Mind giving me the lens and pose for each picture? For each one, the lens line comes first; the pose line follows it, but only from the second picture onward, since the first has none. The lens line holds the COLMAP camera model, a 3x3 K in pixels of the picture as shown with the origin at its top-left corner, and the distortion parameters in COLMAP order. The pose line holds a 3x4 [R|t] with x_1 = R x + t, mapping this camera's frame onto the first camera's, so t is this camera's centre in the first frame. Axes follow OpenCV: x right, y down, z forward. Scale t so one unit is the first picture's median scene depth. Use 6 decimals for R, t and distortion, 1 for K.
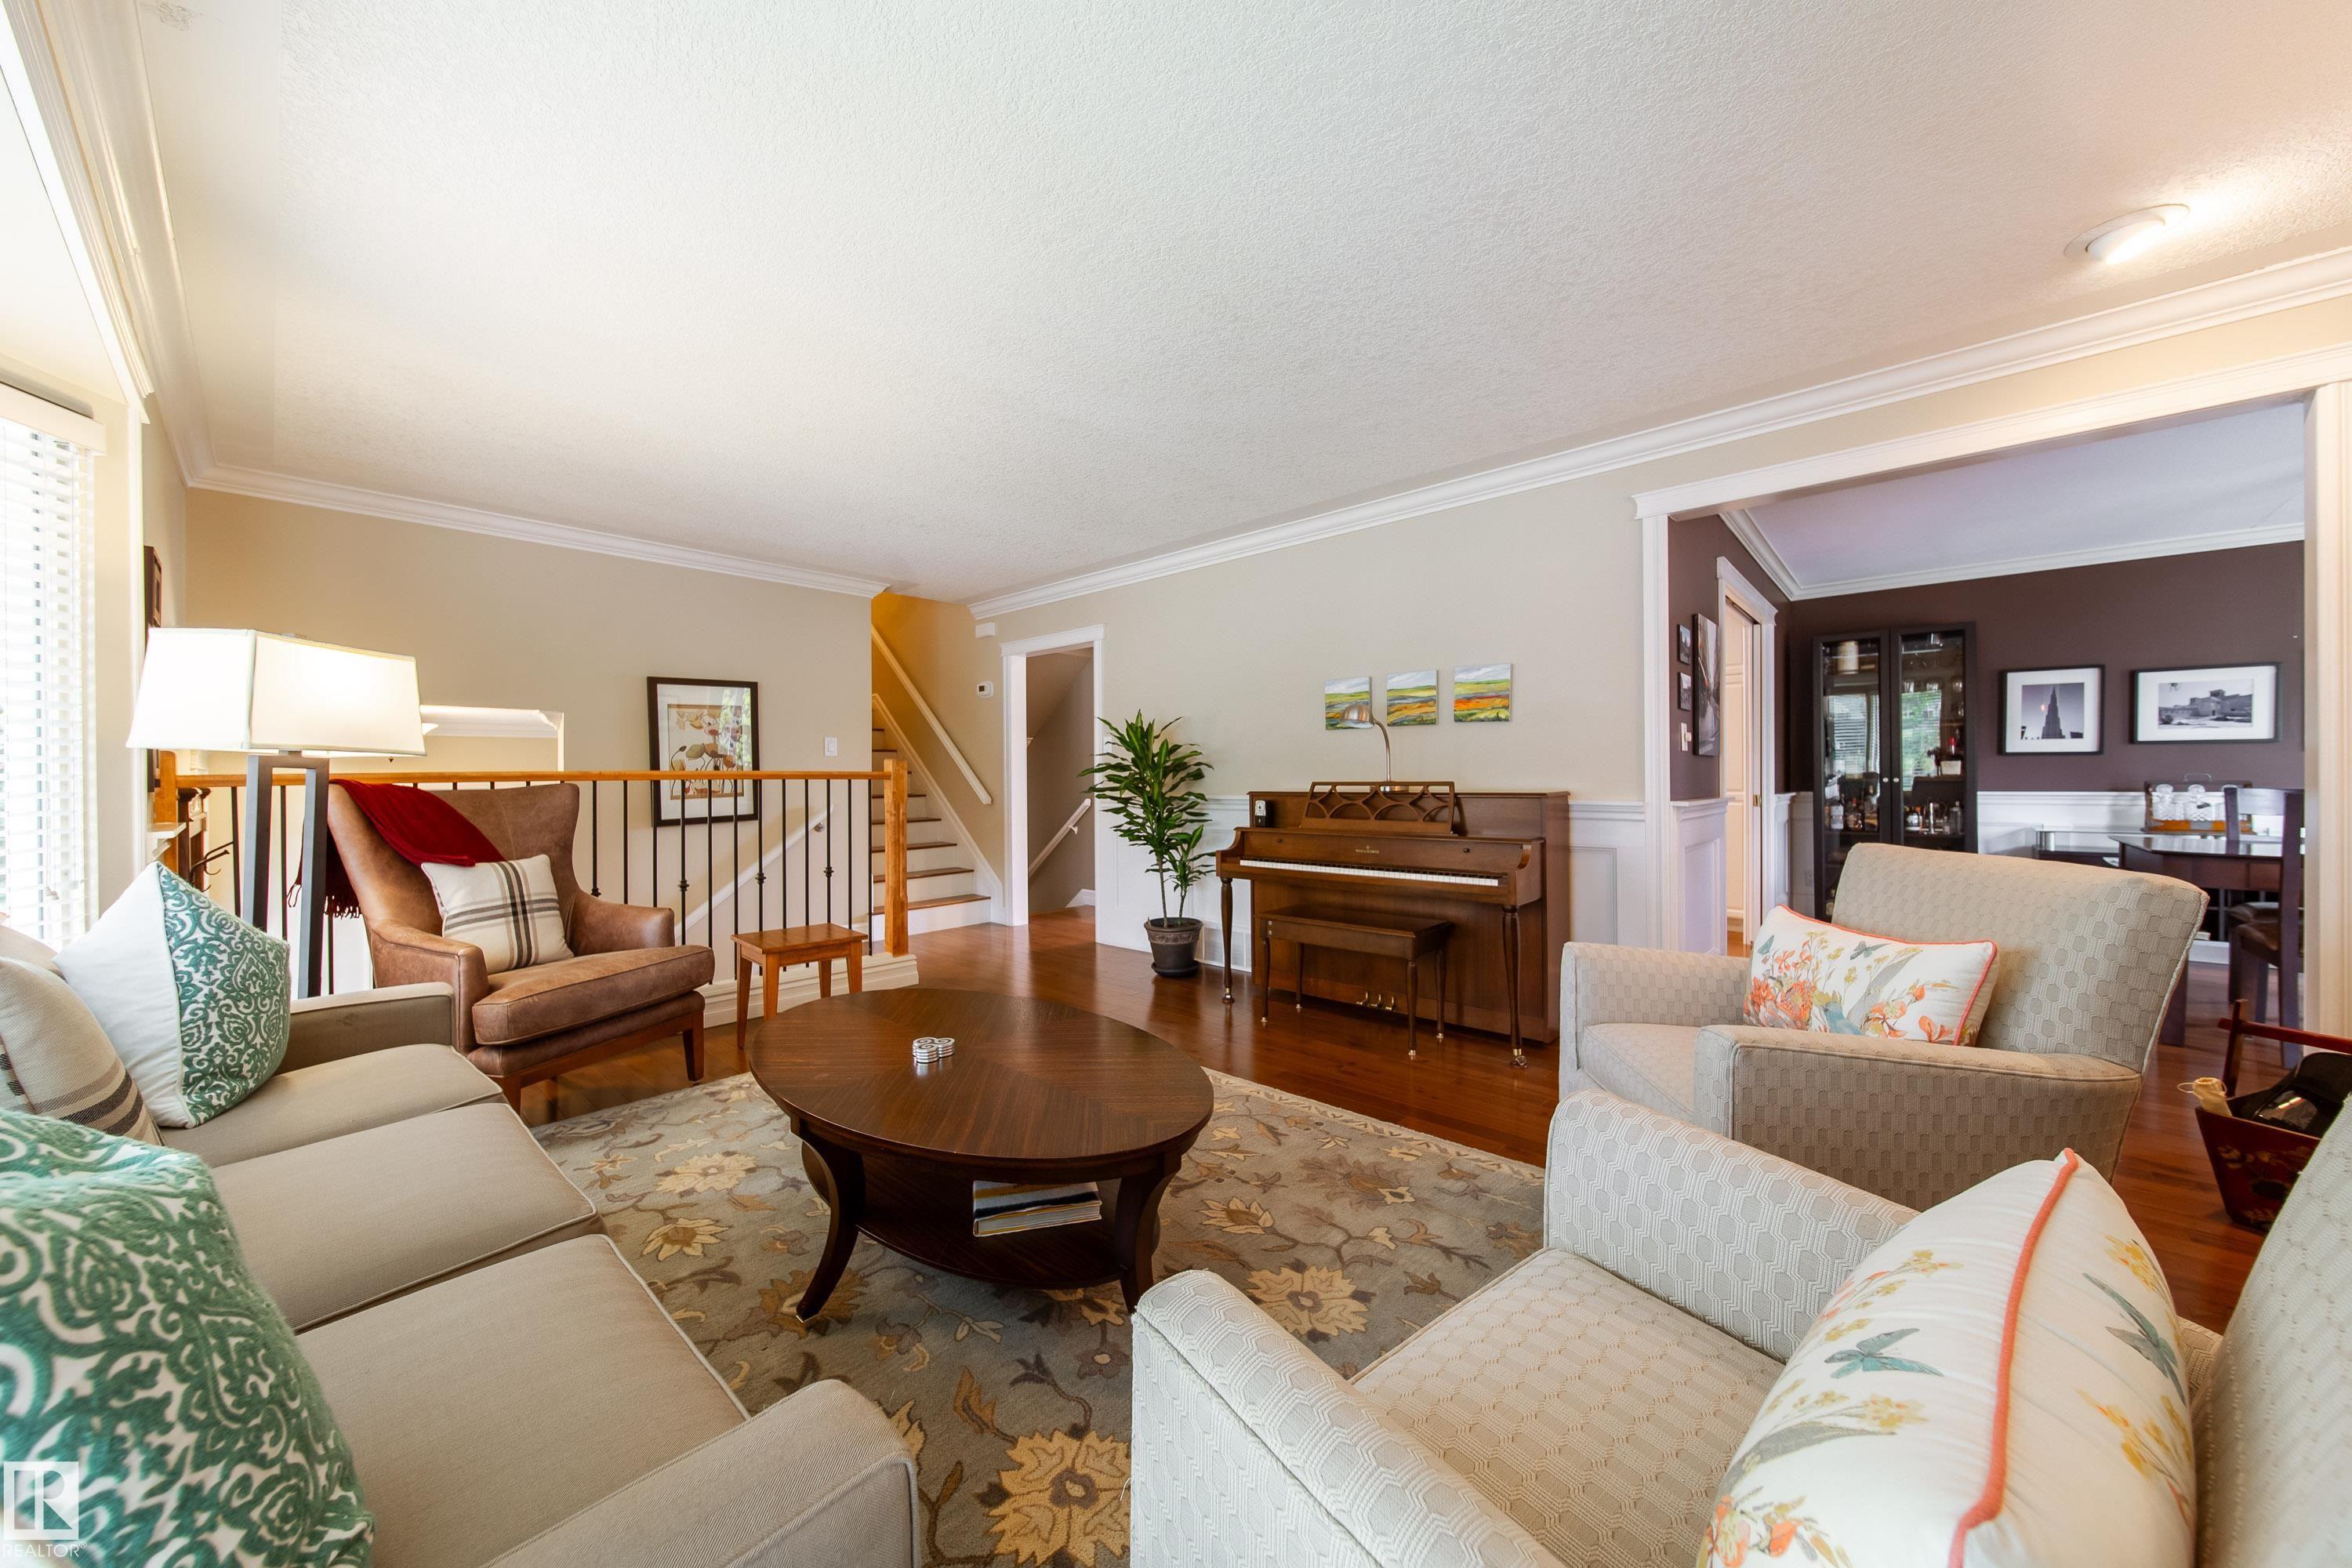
lens RADIAL K [[830.2, 0, 1197.7], [0, 830.2, 782.4], [0, 0, 1]] dist [0.002747, -0.001176]
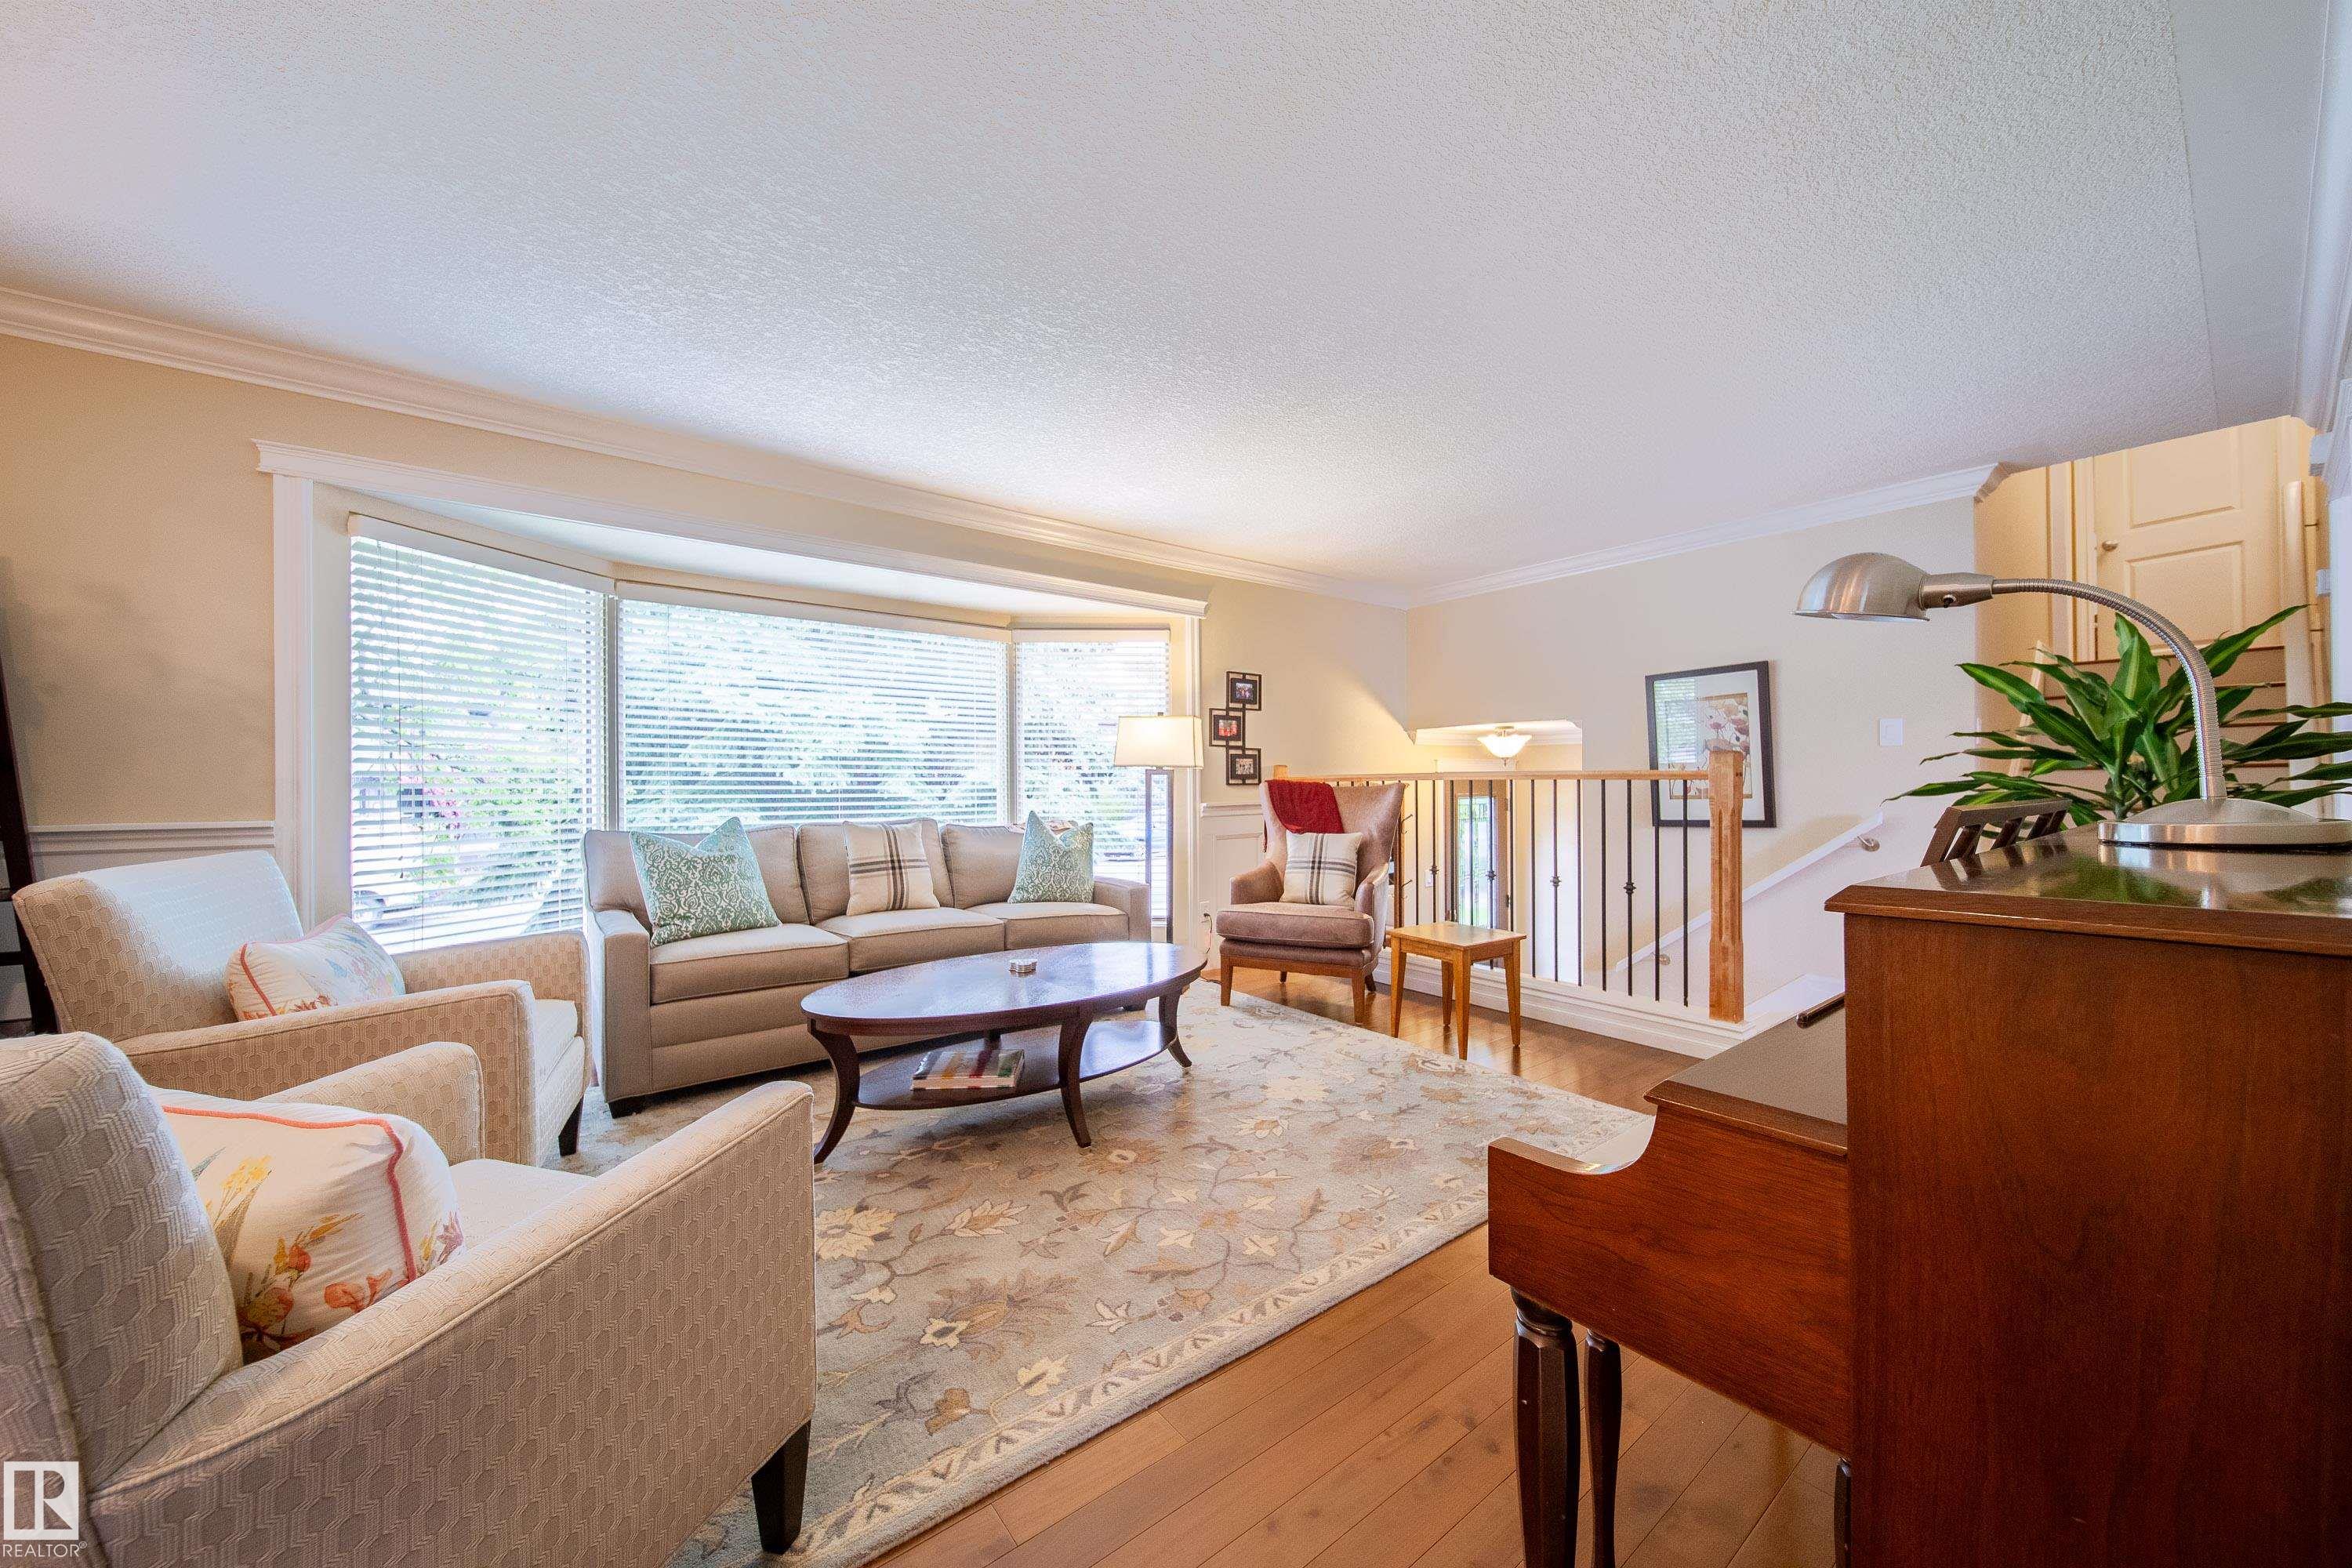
lens RADIAL K [[830.2, 0, 1175.8], [0, 830.2, 788.0], [0, 0, 1]] dist [0.002747, -0.001176]
pose [[-0.200051, 0.016142, -0.979653, 0.515849], [0.008488, 0.999855, 0.014742, -0.013916], [0.979749, -0.005366, -0.200159, 0.742130]]
